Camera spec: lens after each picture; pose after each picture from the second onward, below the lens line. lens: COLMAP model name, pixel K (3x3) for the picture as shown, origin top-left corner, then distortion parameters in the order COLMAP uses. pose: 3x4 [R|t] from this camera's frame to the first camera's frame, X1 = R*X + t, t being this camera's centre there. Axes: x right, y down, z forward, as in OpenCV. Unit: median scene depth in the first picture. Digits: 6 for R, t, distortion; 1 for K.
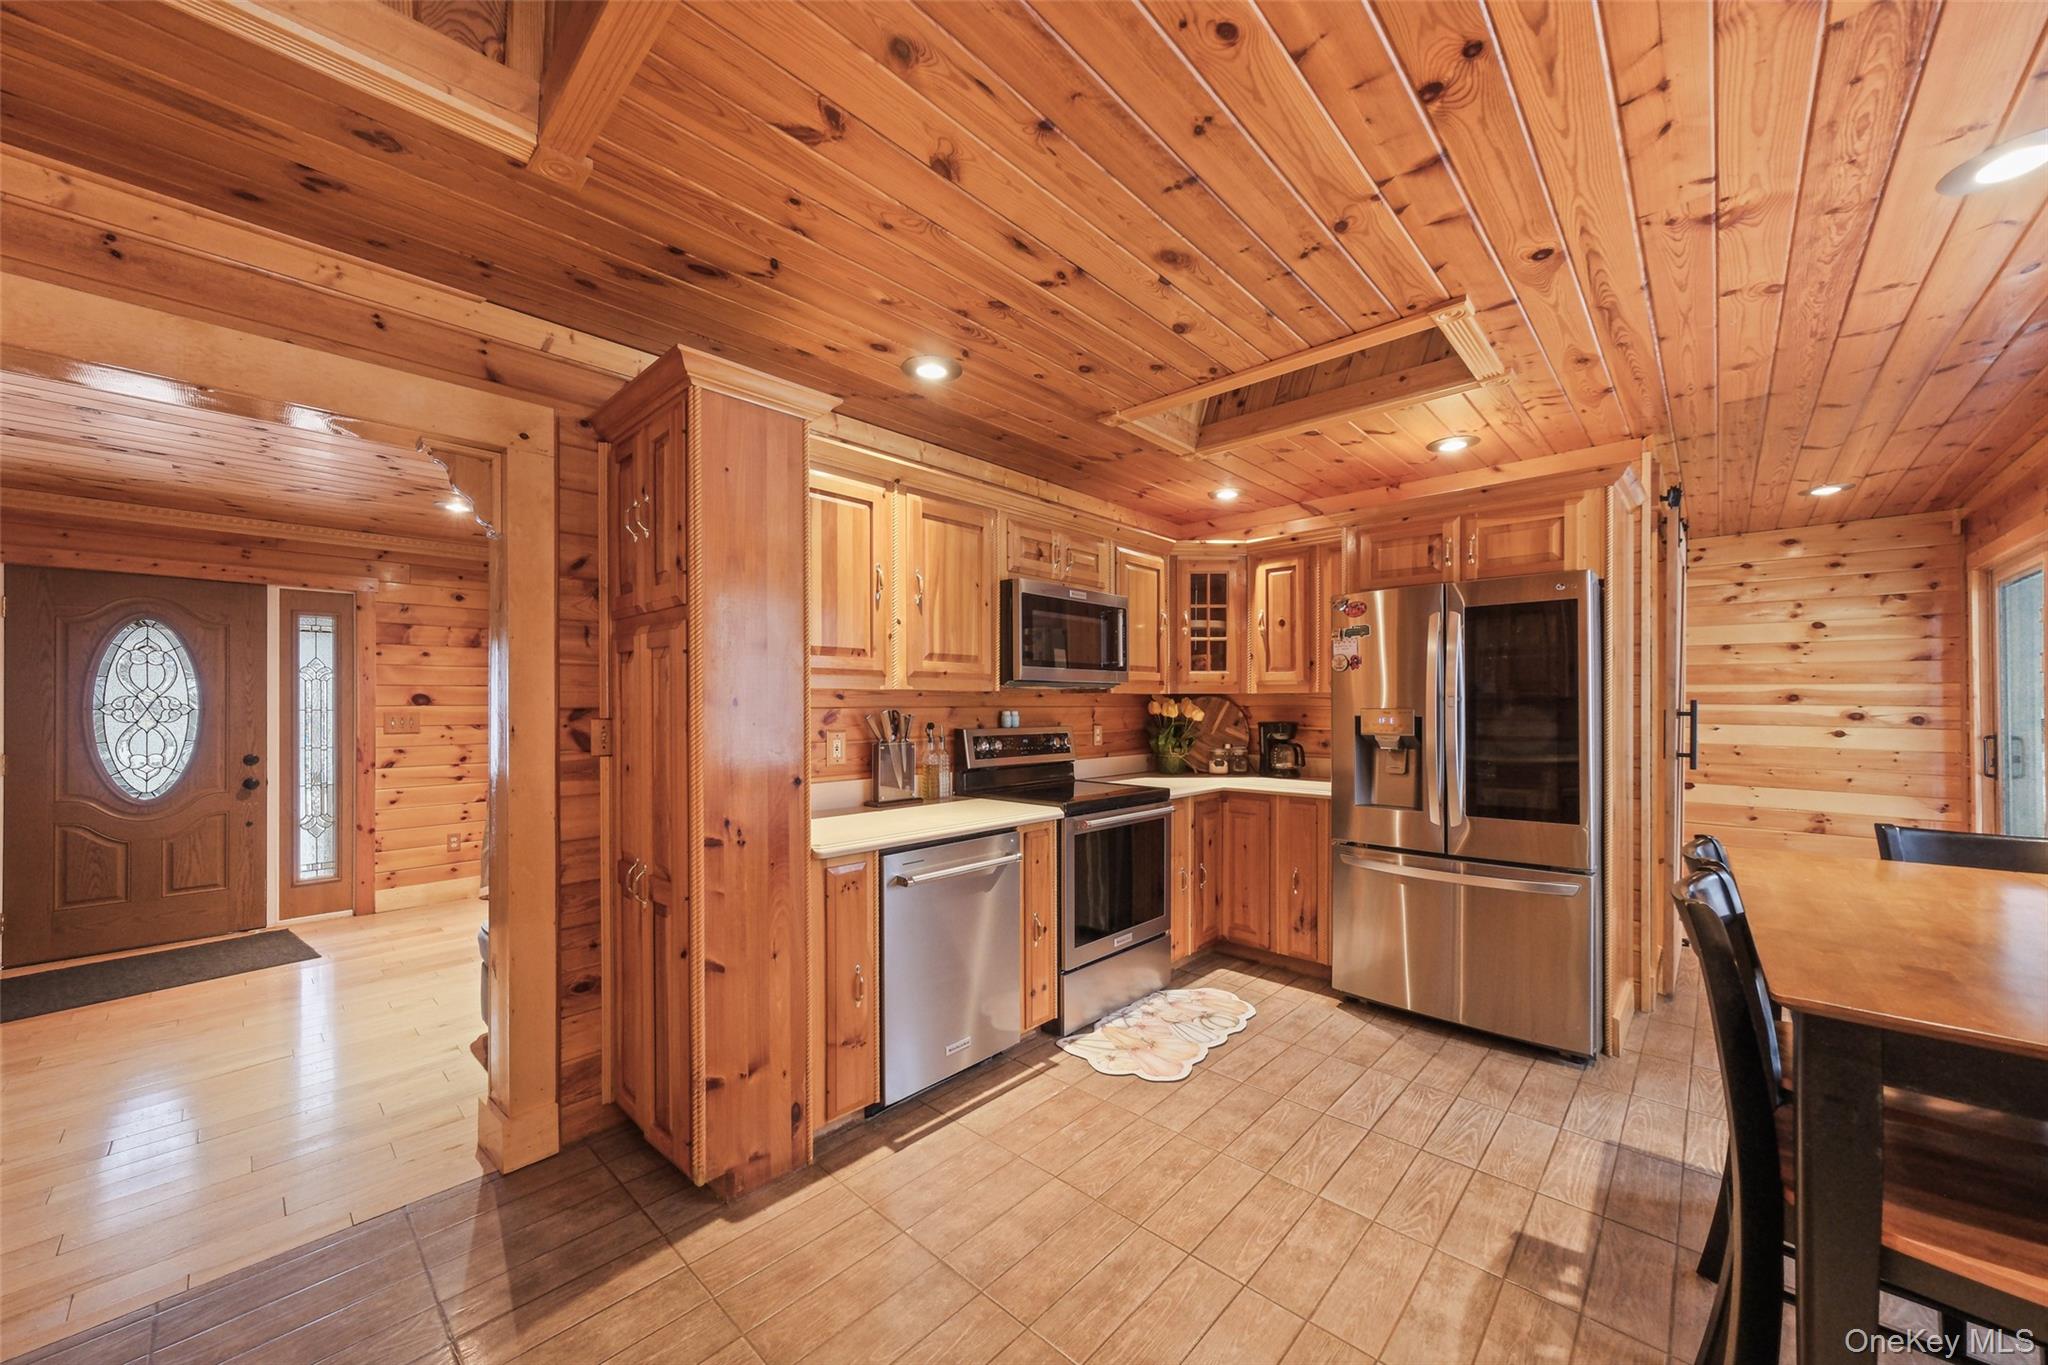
lens RADIAL K [[754.5, 0, 1027.3], [0, 754.5, 705.8], [0, 0, 1]] dist [0.005157, -0.000076]
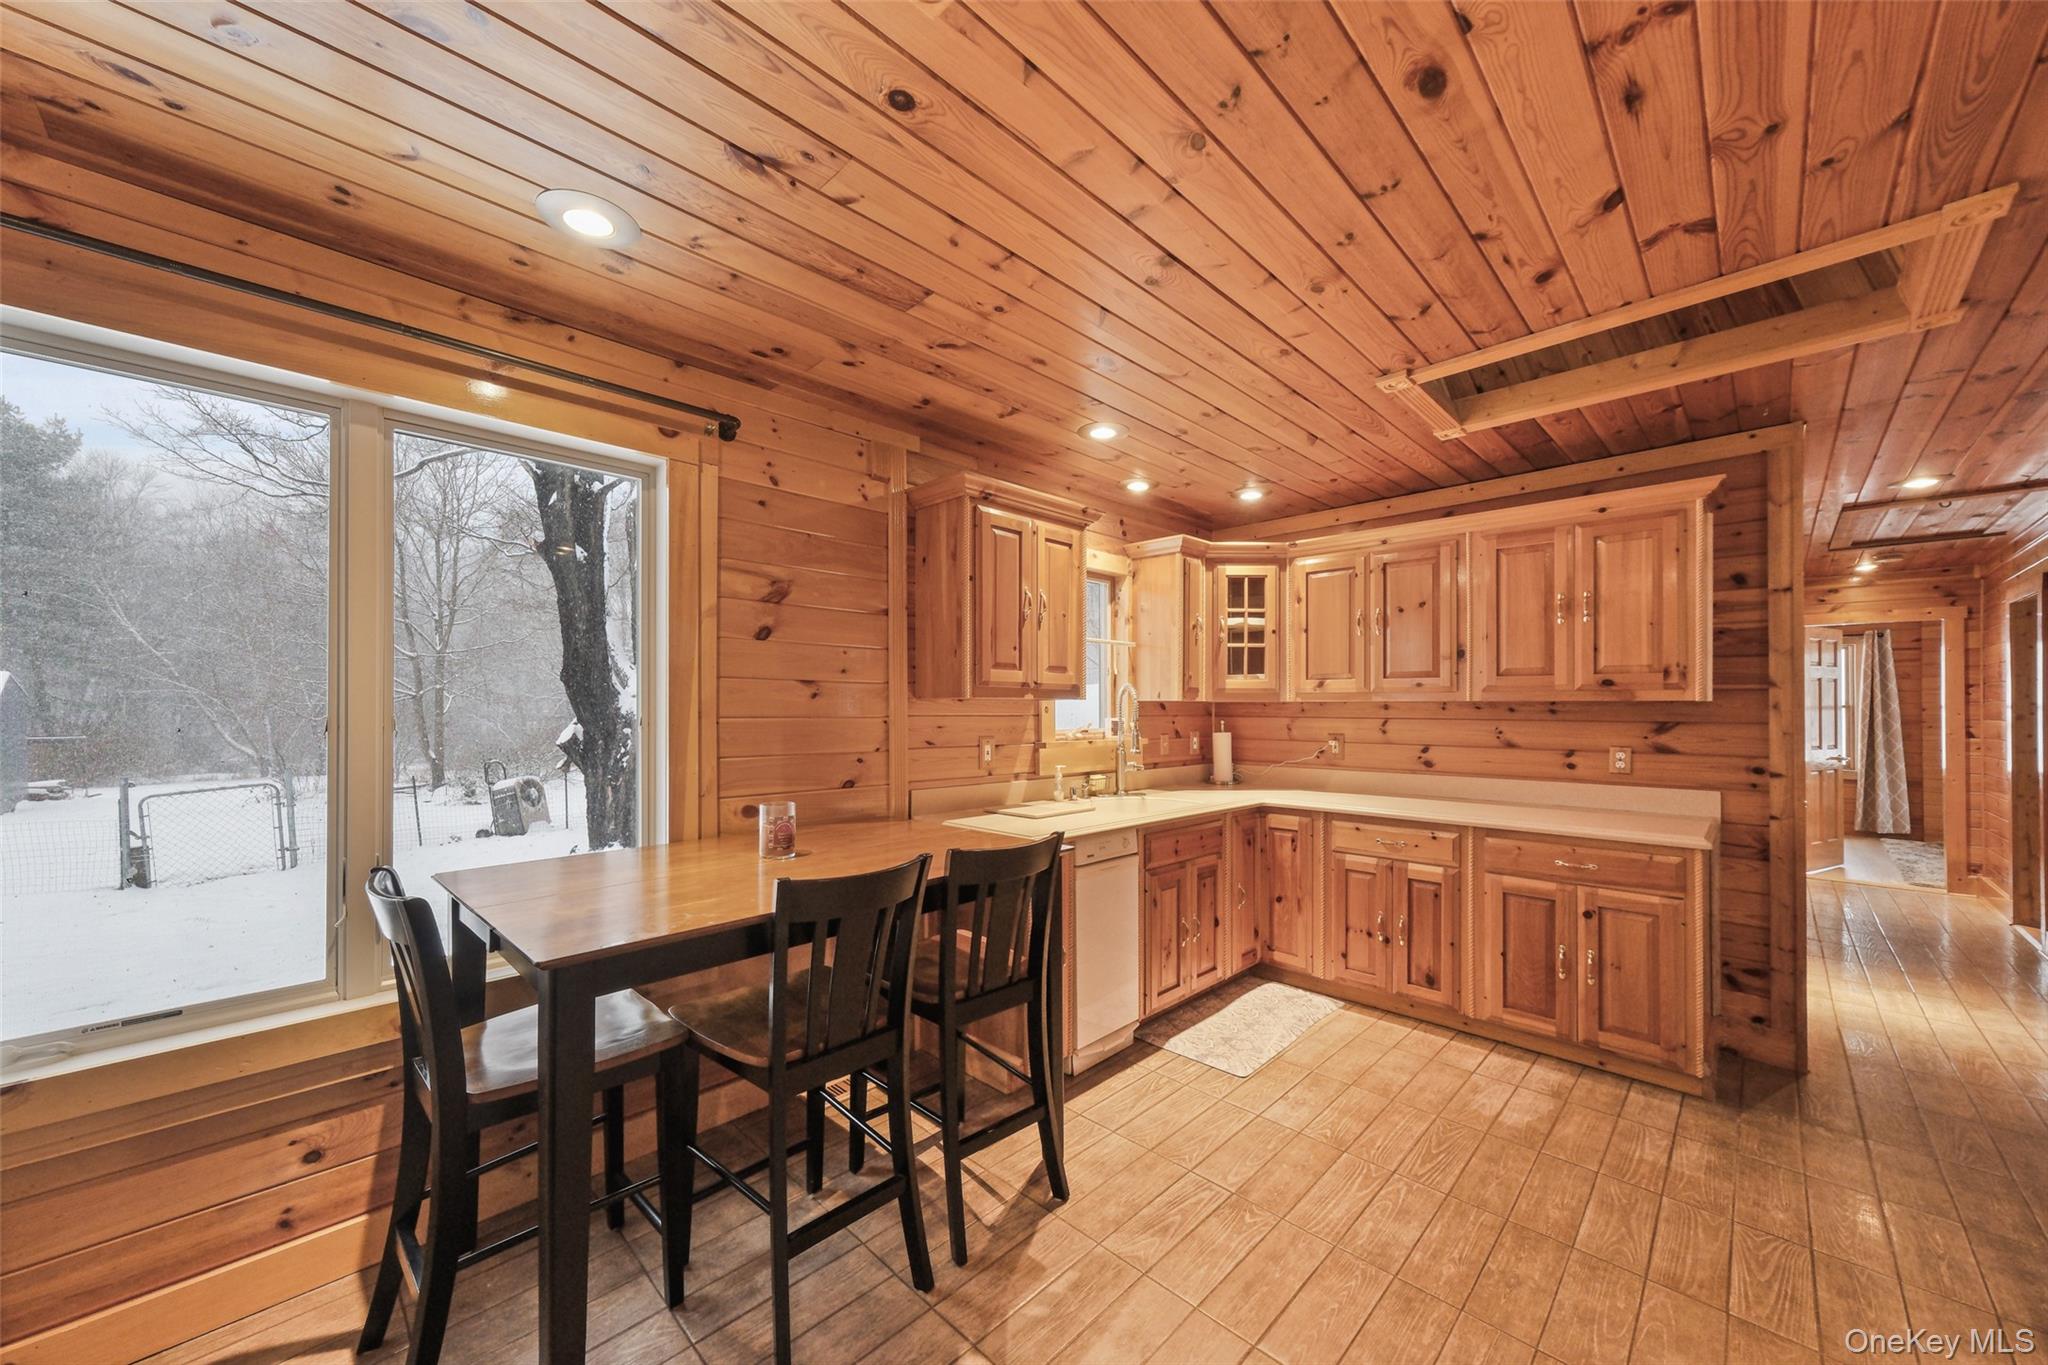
lens RADIAL K [[750.0, 0, 1028.7], [0, 750.0, 708.4], [0, 0, 1]] dist [-0.000777, 0.000002]
pose [[-0.999853, 0.000896, 0.017130, 0.300655], [0.000879, 0.999999, -0.000956, -0.011783], [-0.017131, -0.000940, -0.999853, 0.927573]]
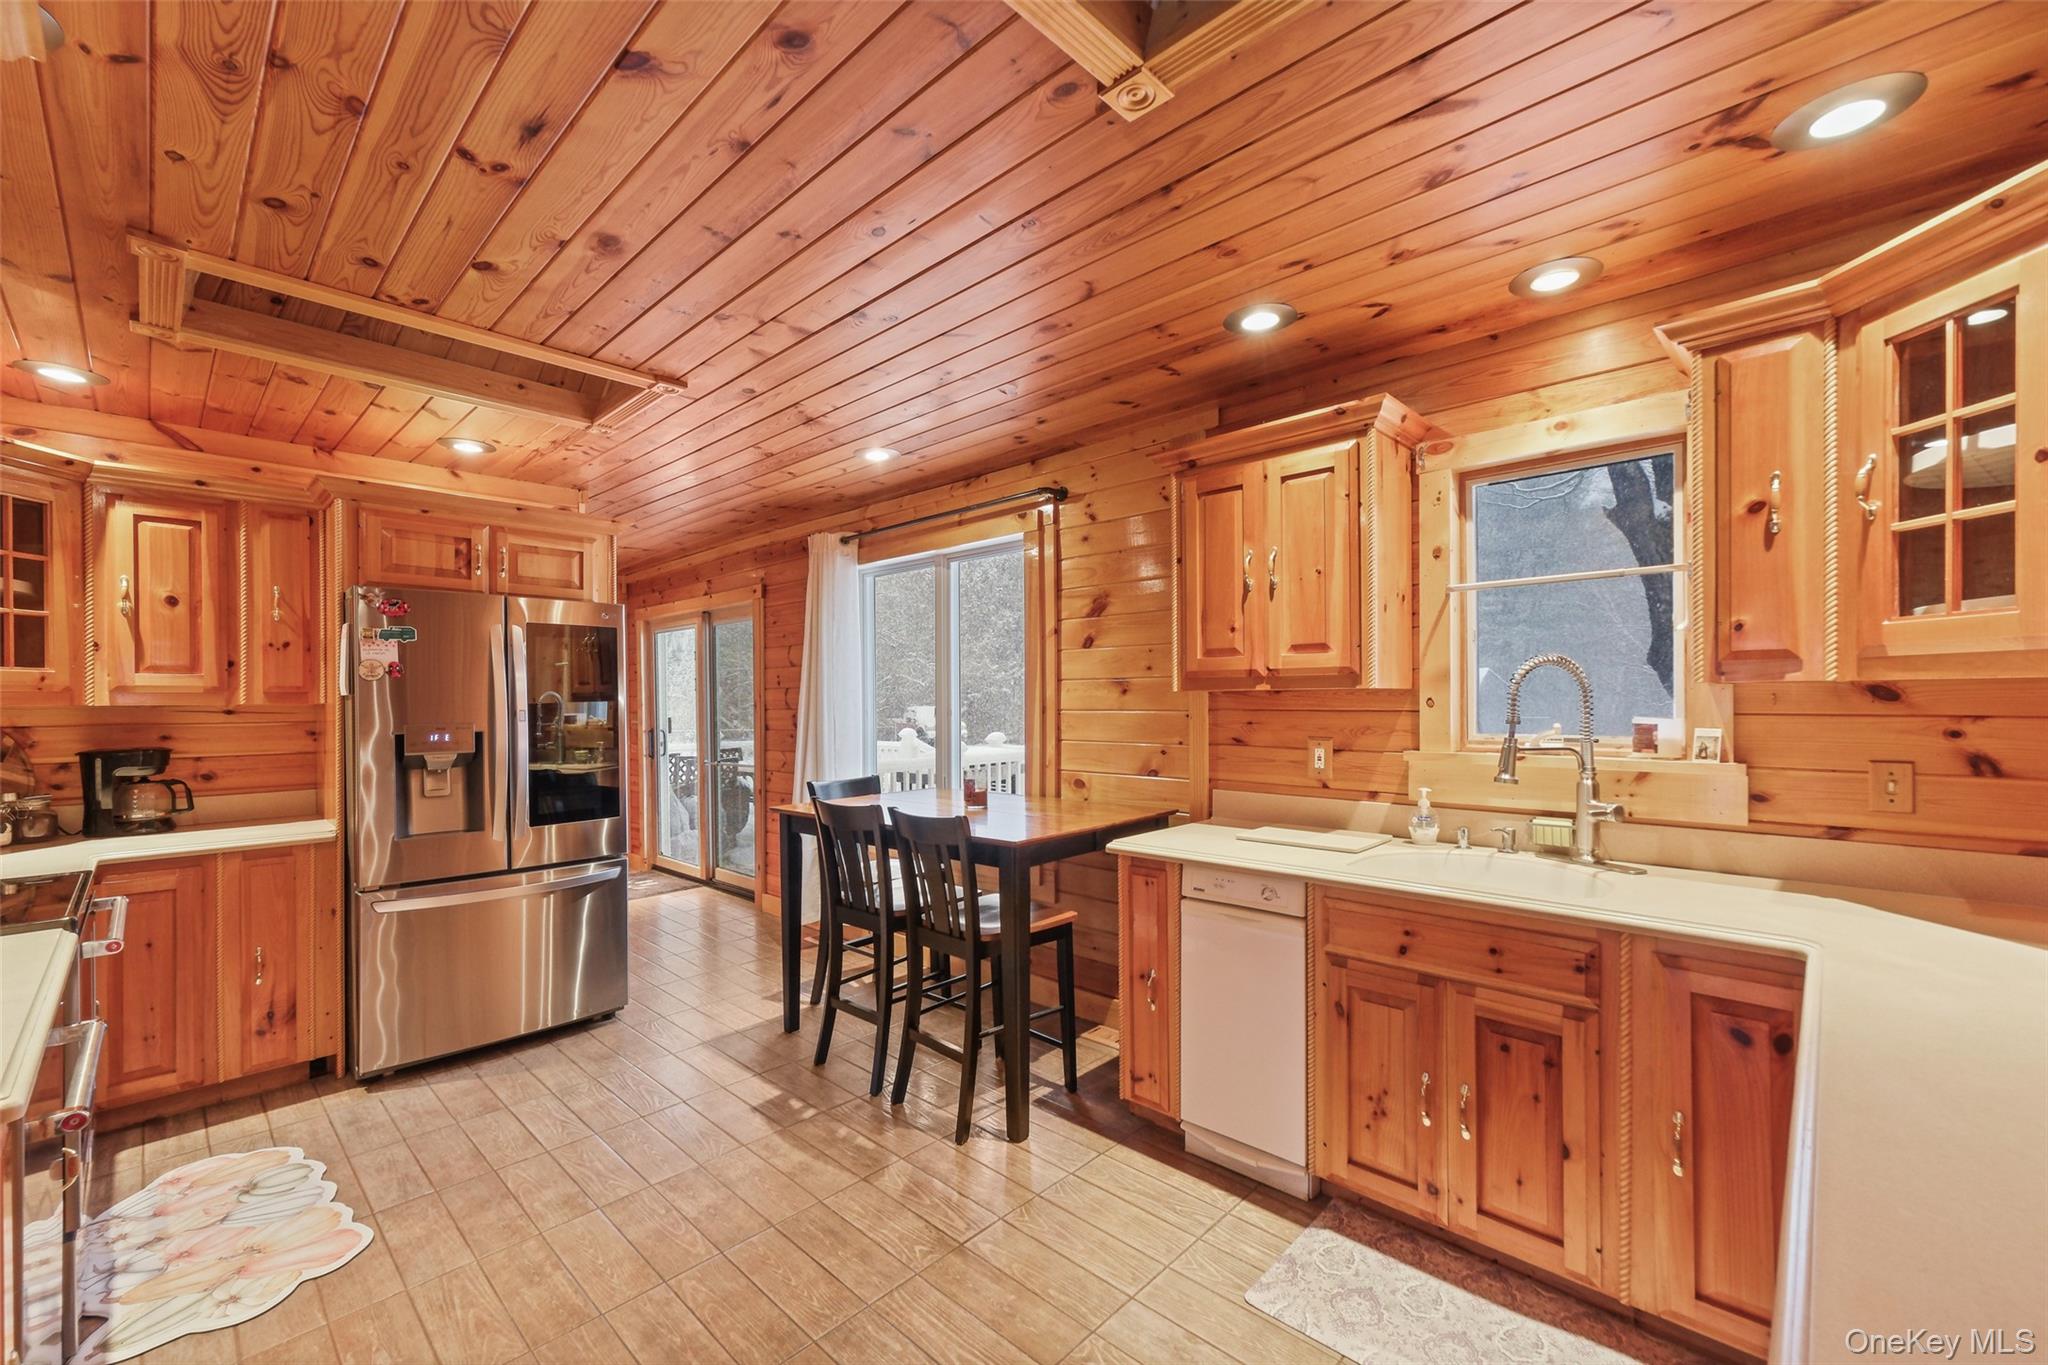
lens RADIAL K [[840.2, 0, 1023.2], [0, 840.2, 704.3], [0, 0, 1]] dist [0.004054, 0.000613]
pose [[0.004530, -0.004957, 0.999977, -0.460141], [0.009183, 0.999946, 0.004915, -0.016562], [-0.999948, 0.009160, 0.004576, 0.270732]]
